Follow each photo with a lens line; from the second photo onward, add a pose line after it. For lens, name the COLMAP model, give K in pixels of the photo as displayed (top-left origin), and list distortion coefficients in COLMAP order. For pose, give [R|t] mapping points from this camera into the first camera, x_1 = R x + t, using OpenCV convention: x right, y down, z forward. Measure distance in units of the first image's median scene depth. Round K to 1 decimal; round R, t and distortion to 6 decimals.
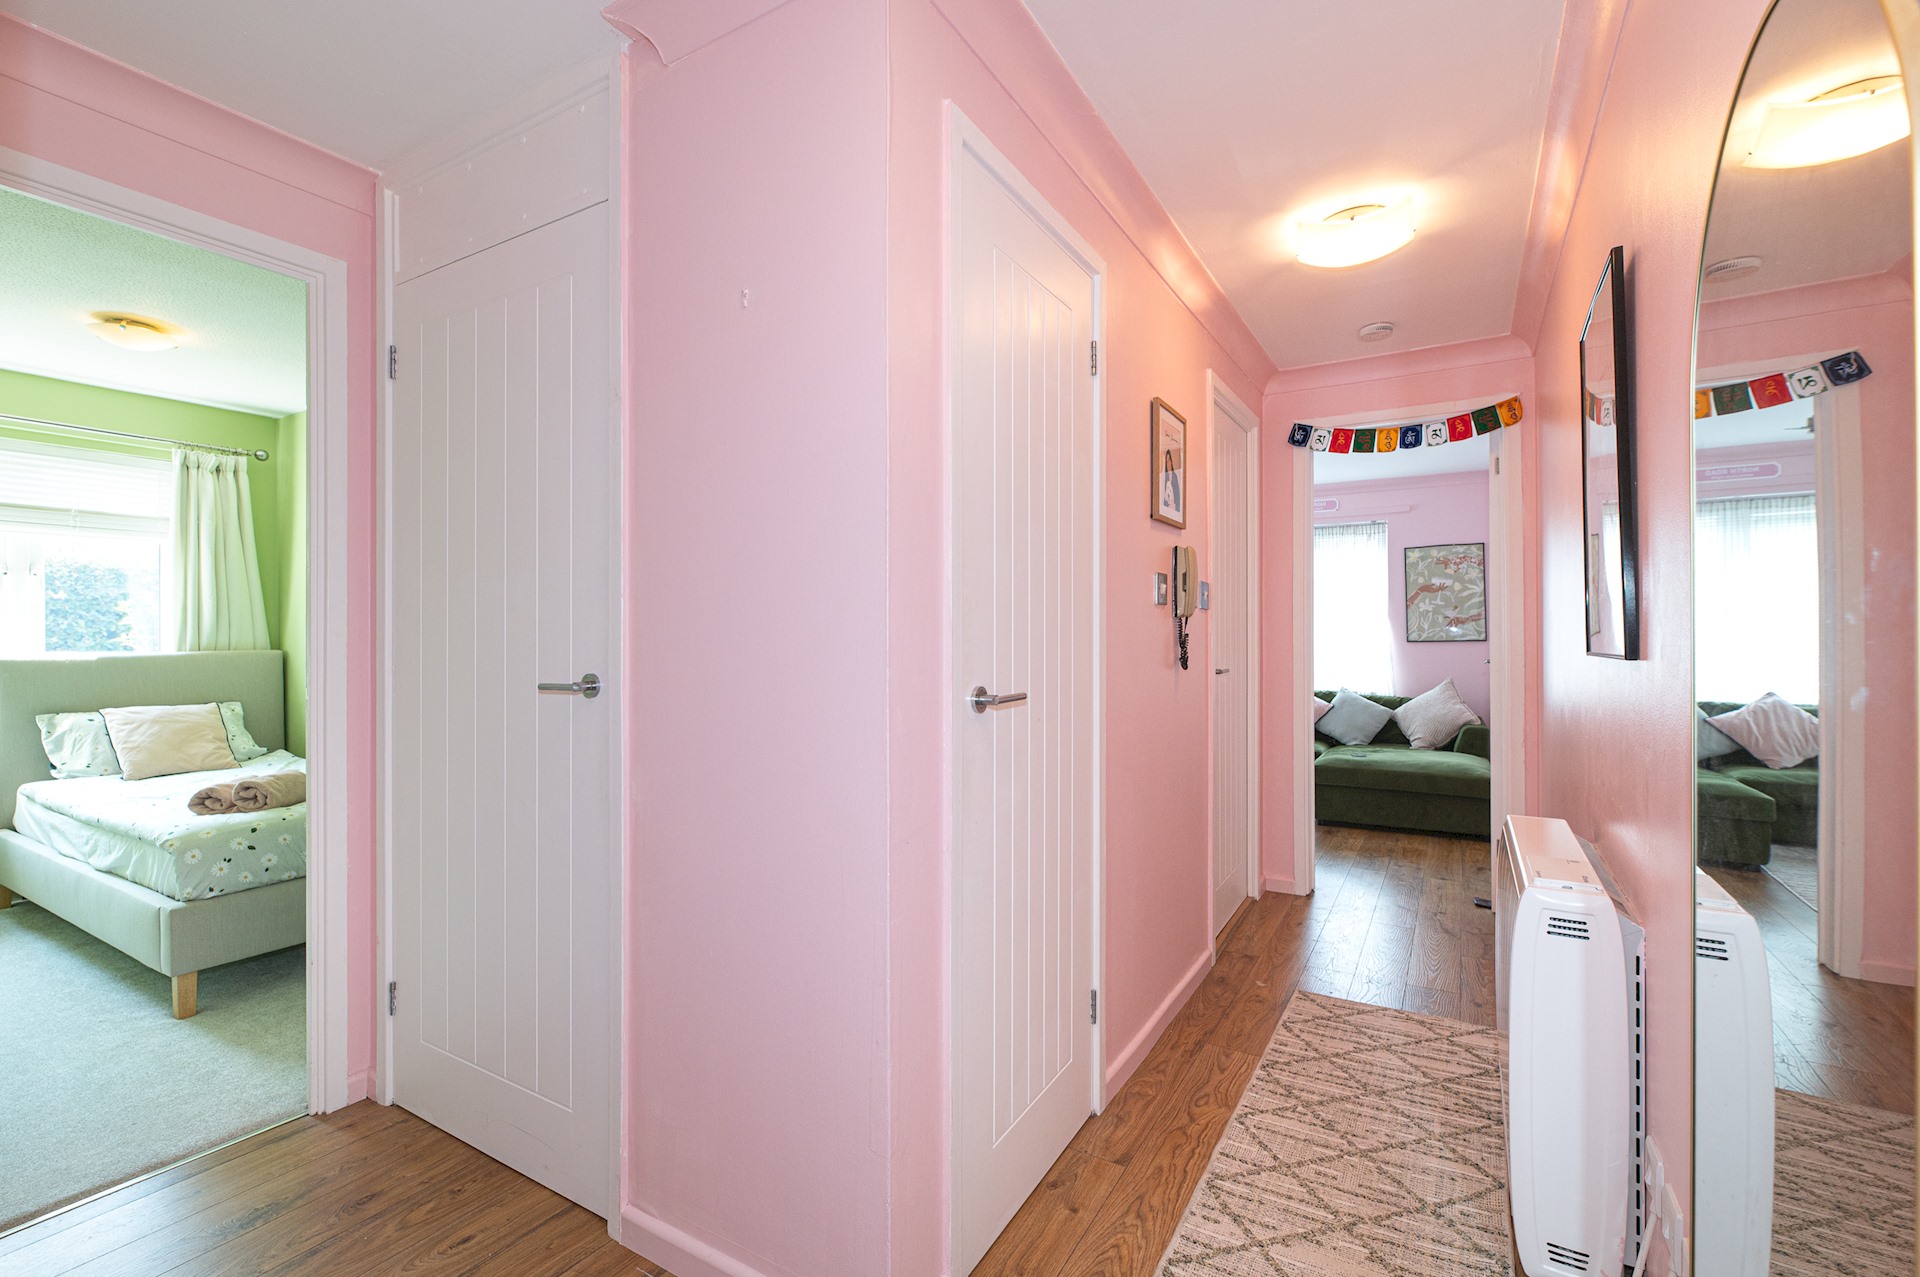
lens RADIAL K [[841.2, 0, 963.4], [0, 841.2, 629.9], [0, 0, 1]] dist [0.001054, -0.000051]
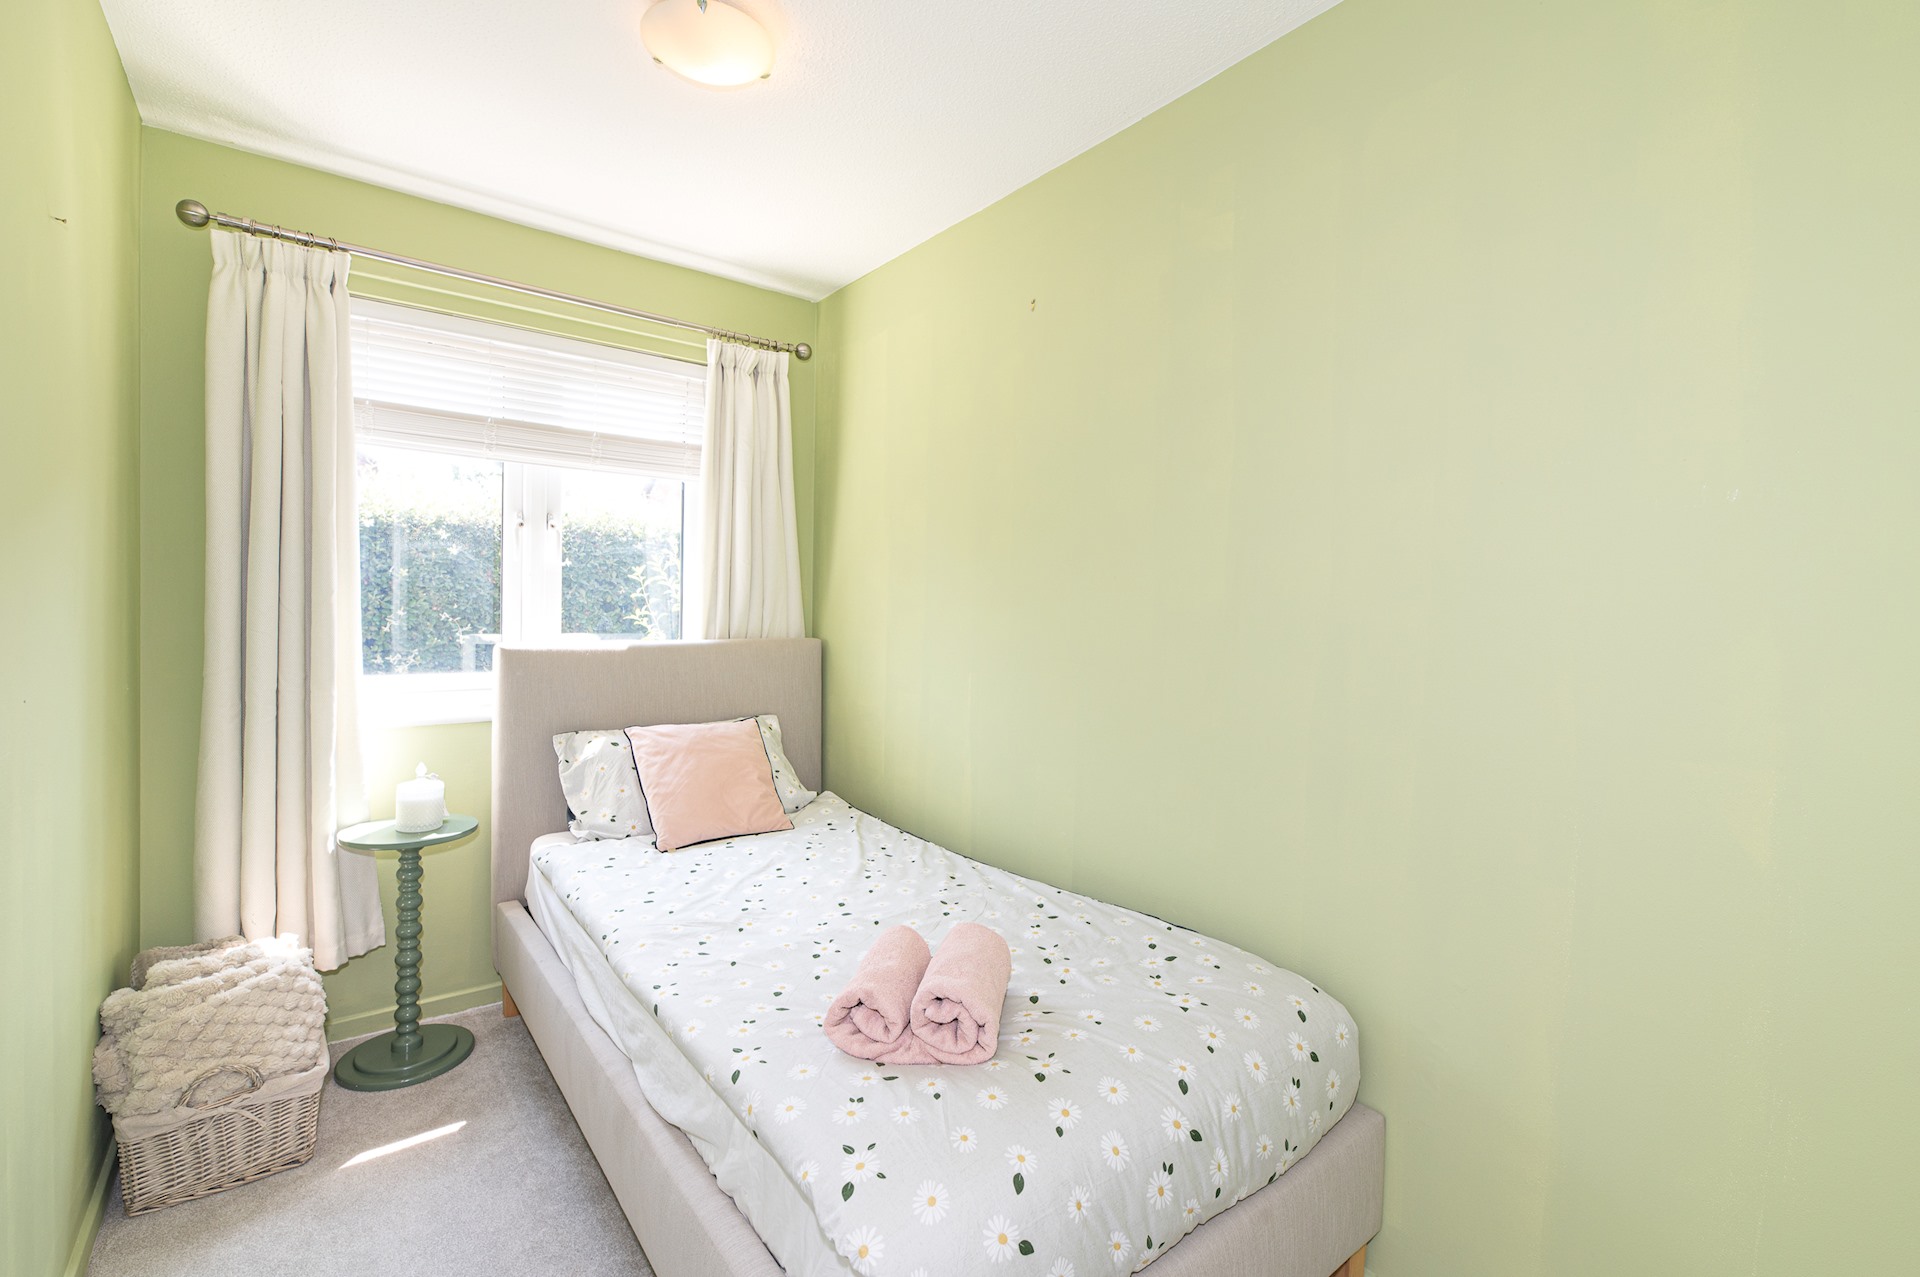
lens RADIAL K [[868.3, 0, 960.6], [0, 868.3, 613.9], [0, 0, 1]] dist [-0.000641, -0.000144]
pose [[0.927702, 0.024218, -0.372536, -0.508871], [-0.022381, 0.999707, 0.009256, -0.005579], [0.372651, -0.000249, 0.927971, 0.448189]]
